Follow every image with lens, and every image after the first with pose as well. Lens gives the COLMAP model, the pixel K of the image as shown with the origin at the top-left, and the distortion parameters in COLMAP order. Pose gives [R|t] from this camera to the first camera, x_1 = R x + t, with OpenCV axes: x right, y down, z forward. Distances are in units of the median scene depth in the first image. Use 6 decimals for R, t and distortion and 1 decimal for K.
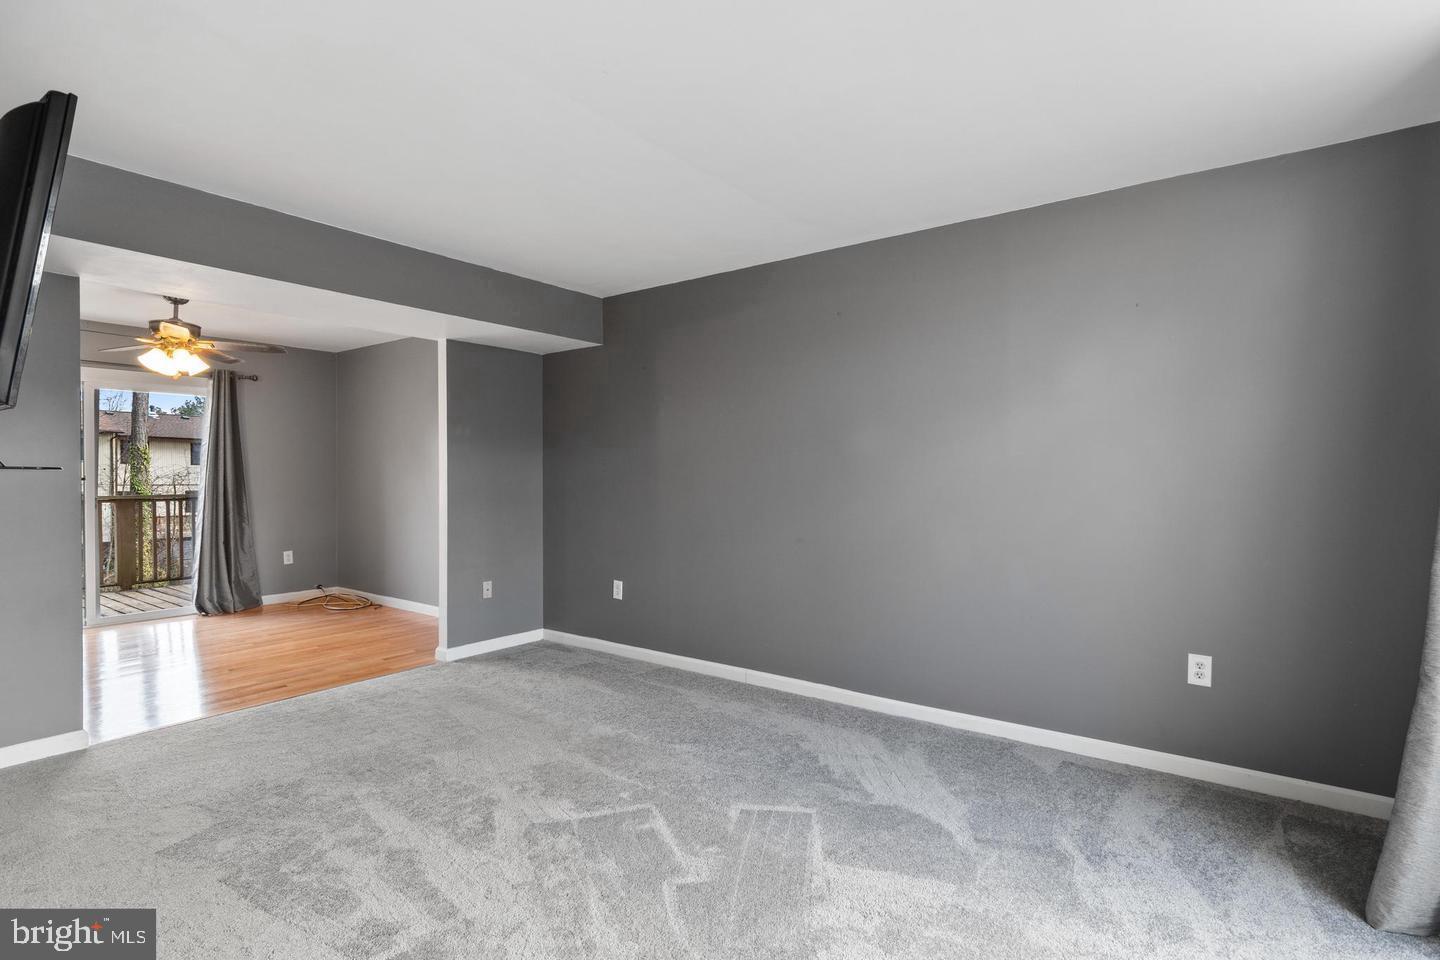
lens RADIAL K [[690.7, 0, 720.0], [0, 690.7, 480.0], [0, 0, 1]] dist [-0.000353, -0.000100]
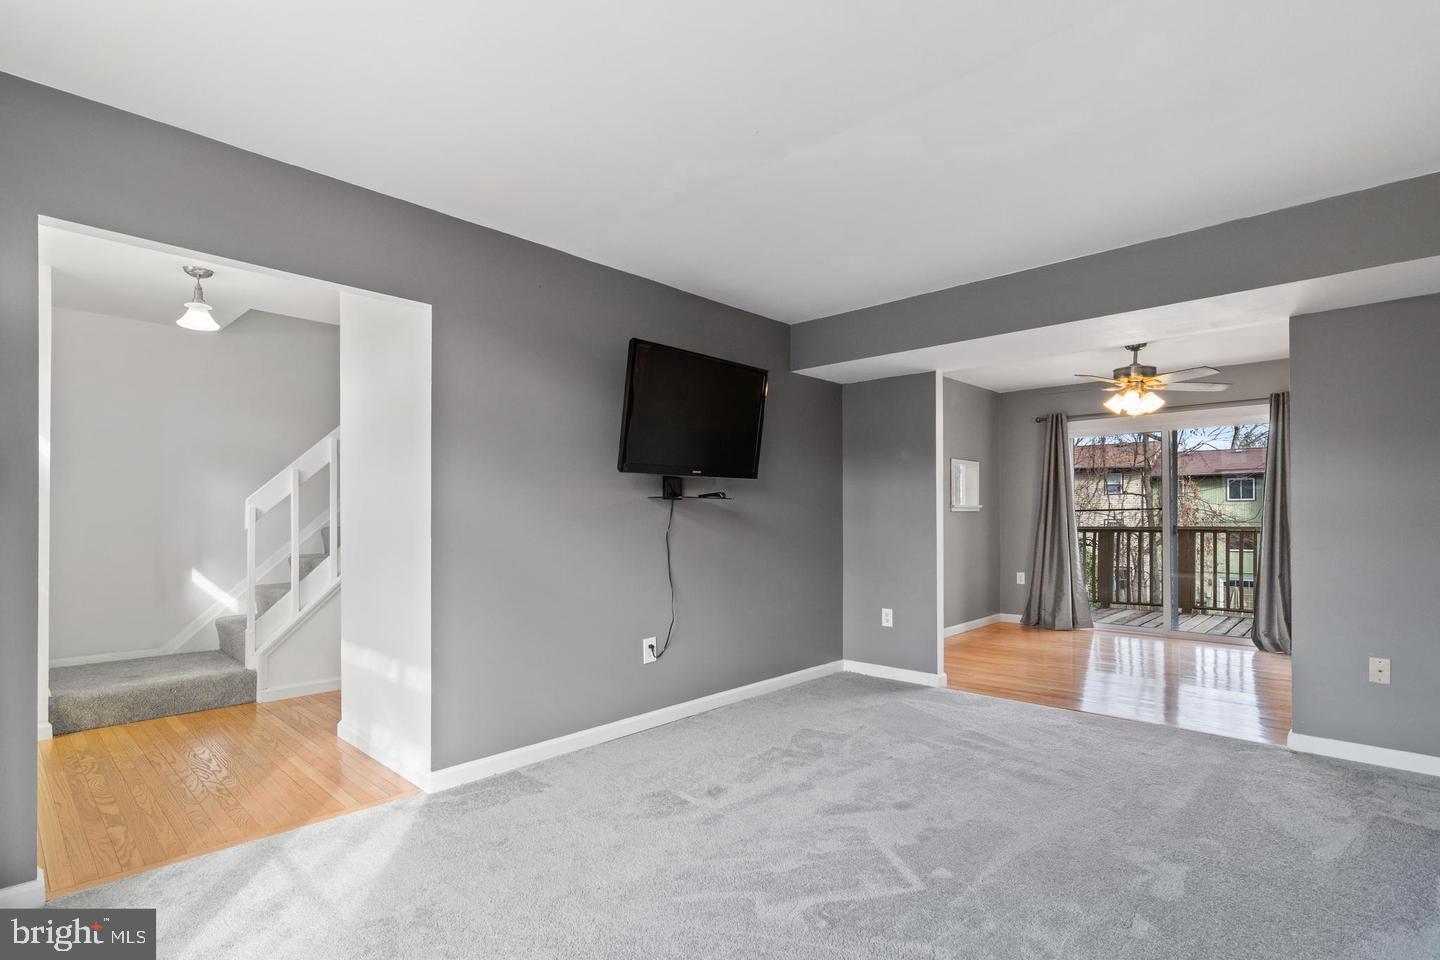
lens RADIAL K [[707.8, 0, 719.4], [0, 707.8, 507.9], [0, 0, 1]] dist [-0.002256, -0.000509]
pose [[-0.109460, -0.009147, -0.993949, 0.514453], [-0.005778, 0.999947, -0.008566, 0.015655], [0.993974, 0.004805, -0.109507, 0.565915]]
